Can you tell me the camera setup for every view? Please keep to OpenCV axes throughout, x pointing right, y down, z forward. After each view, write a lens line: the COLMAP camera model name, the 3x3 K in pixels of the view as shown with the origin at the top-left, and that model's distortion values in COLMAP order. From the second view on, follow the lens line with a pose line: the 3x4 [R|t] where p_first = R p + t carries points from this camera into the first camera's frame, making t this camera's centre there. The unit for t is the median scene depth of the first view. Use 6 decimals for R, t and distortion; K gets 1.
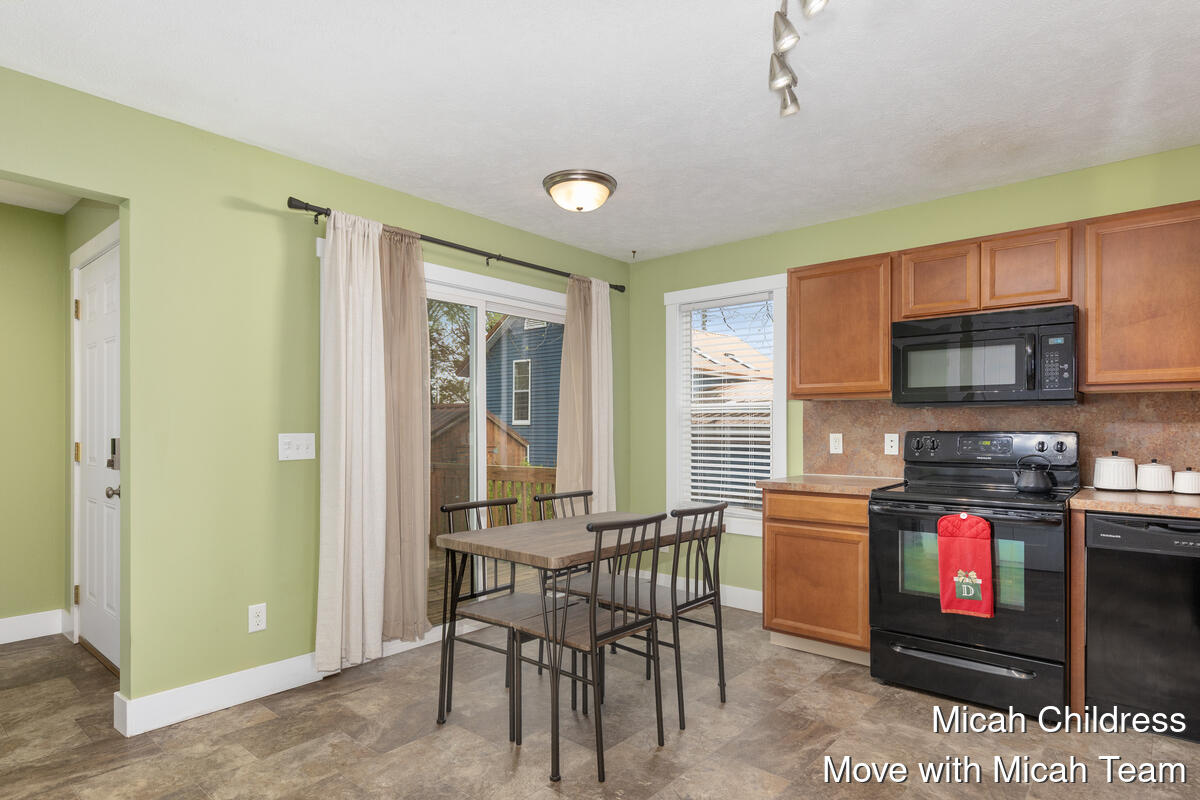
lens RADIAL K [[653.2, 0, 597.6], [0, 653.2, 426.4], [0, 0, 1]] dist [-0.002225, -0.001346]
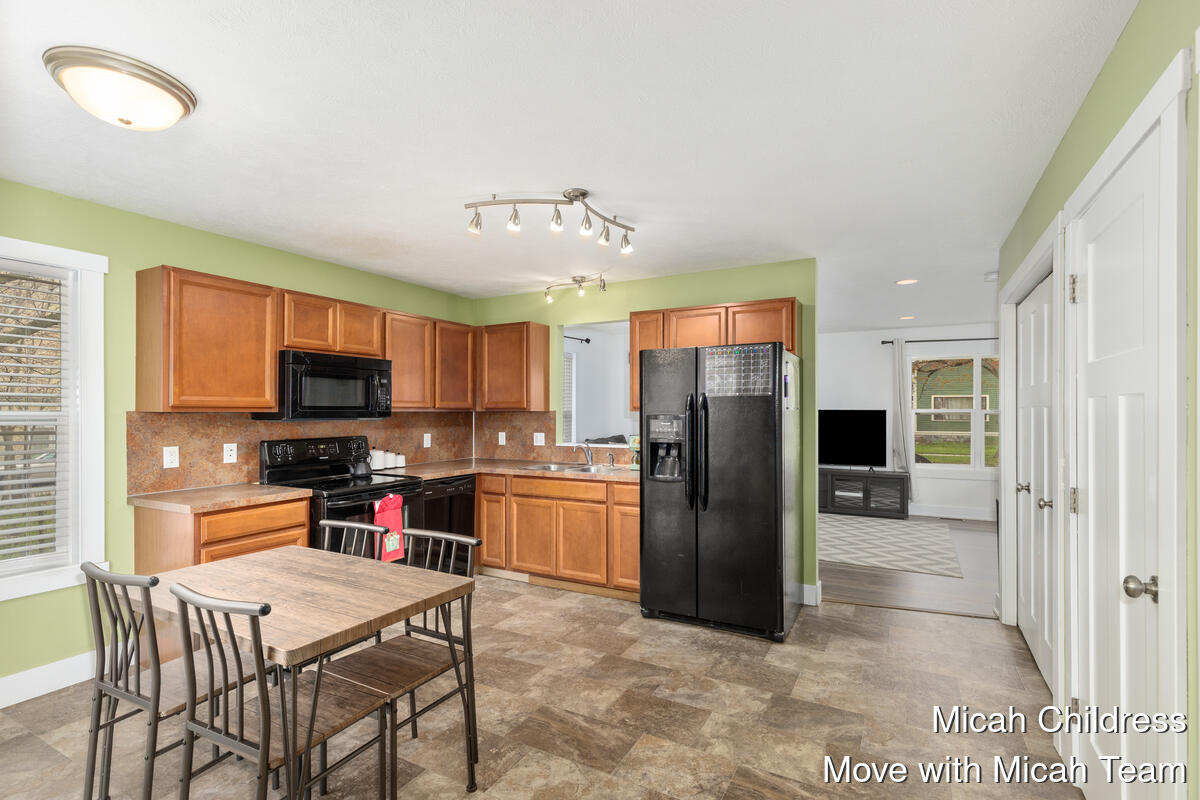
lens RADIAL K [[552.5, 0, 598.6], [0, 552.5, 411.2], [0, 0, 1]] dist [0.001294, -0.000135]
pose [[-0.200599, -0.001772, 0.979672, -0.692767], [-0.001676, 0.999998, 0.001466, -0.054219], [-0.979672, -0.001348, -0.200601, 0.696370]]
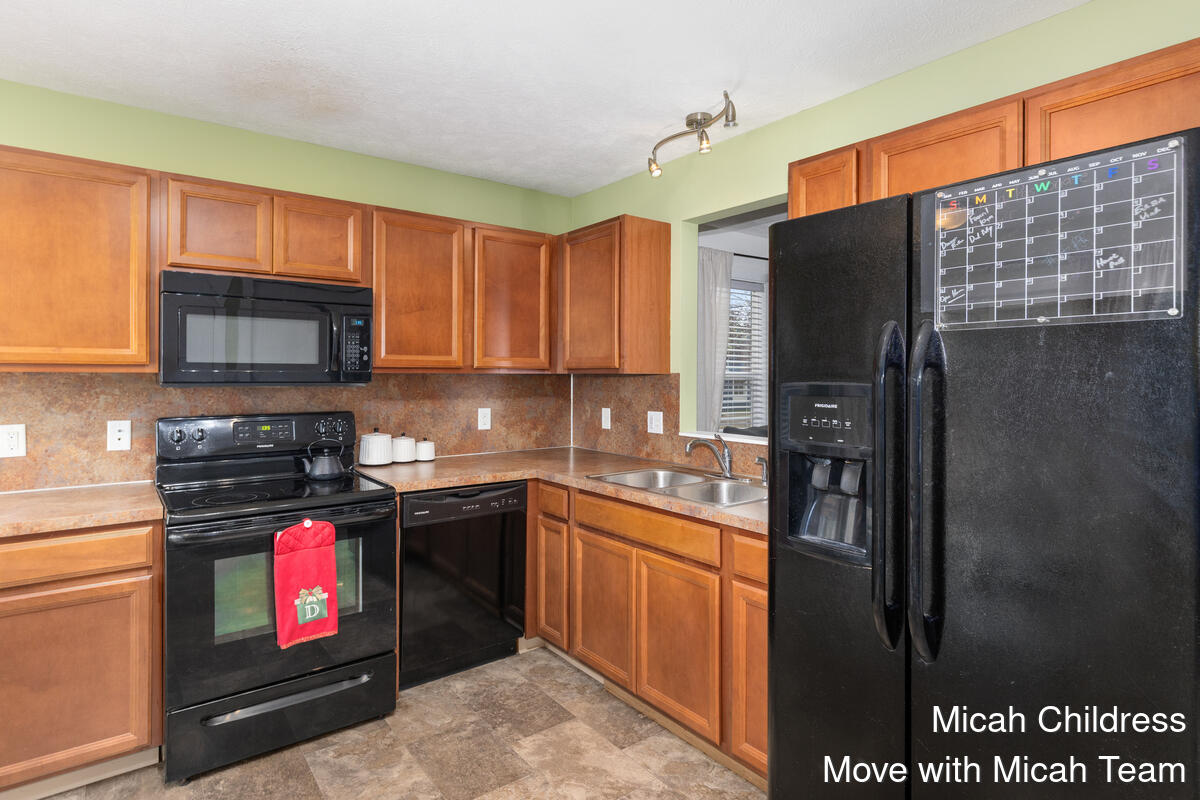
lens RADIAL K [[635.2, 0, 606.8], [0, 635.2, 373.9], [0, 0, 1]] dist [0.003076, 0.000241]
pose [[0.205290, -0.000469, 0.978701, -0.142885], [-0.005802, 0.999982, 0.001696, -0.052729], [-0.978684, -0.006027, 0.205283, 0.403713]]
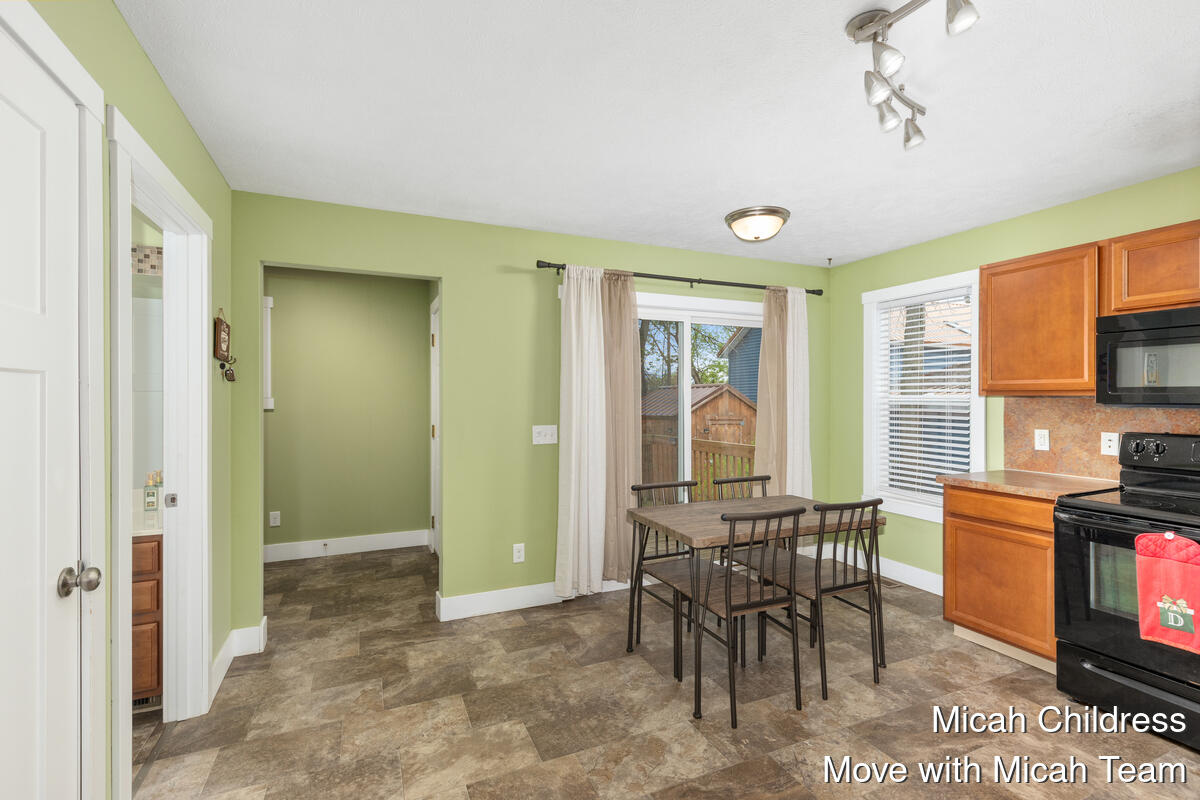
lens RADIAL K [[546.2, 0, 605.4], [0, 546.2, 394.3], [0, 0, 1]] dist [0.001842, -0.000771]
pose [[0.904865, -0.002819, -0.425689, 0.156790], [0.002571, 0.999996, -0.001159, -0.053215], [0.425691, -0.000046, 0.904869, -0.015064]]
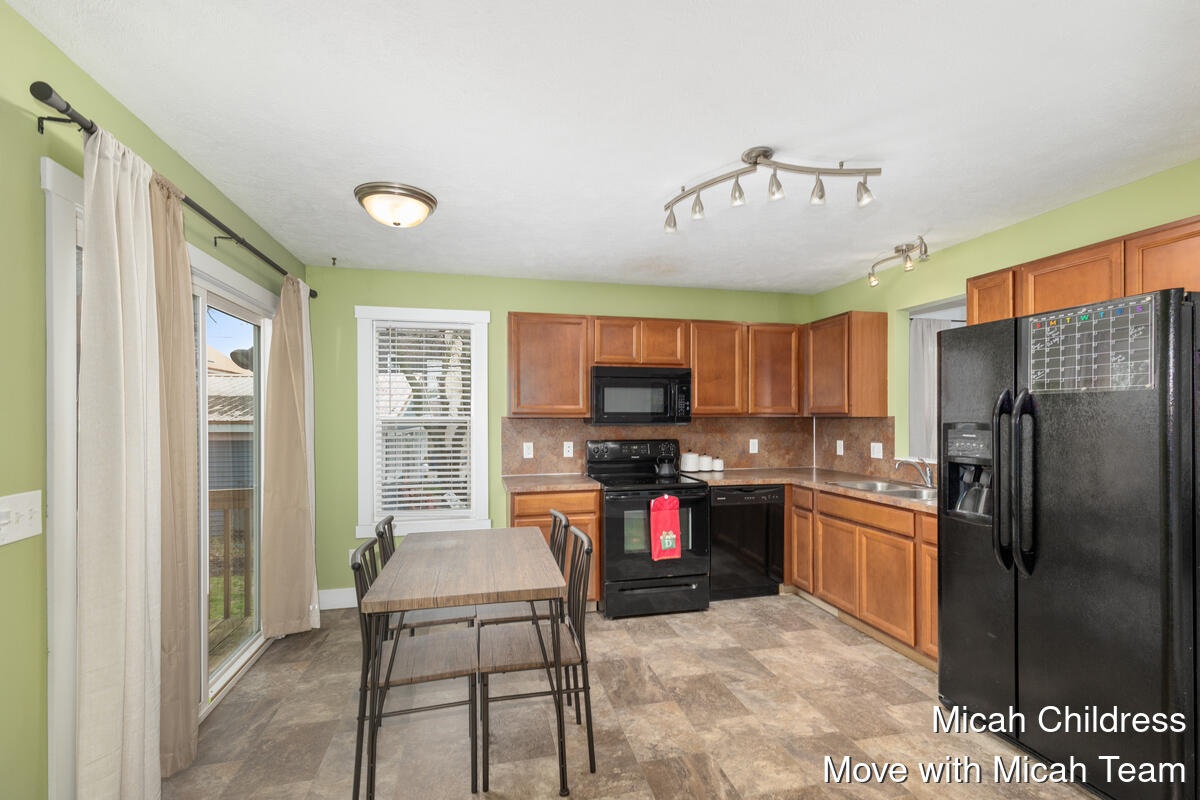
lens RADIAL K [[536.9, 0, 608.1], [0, 536.9, 414.3], [0, 0, 1]] dist [0.001810, -0.000280]
pose [[0.585941, 0.000150, 0.810354, -0.517202], [-0.000214, 1.000000, -0.000031, -0.057152], [-0.810354, -0.000155, 0.585941, 0.307073]]
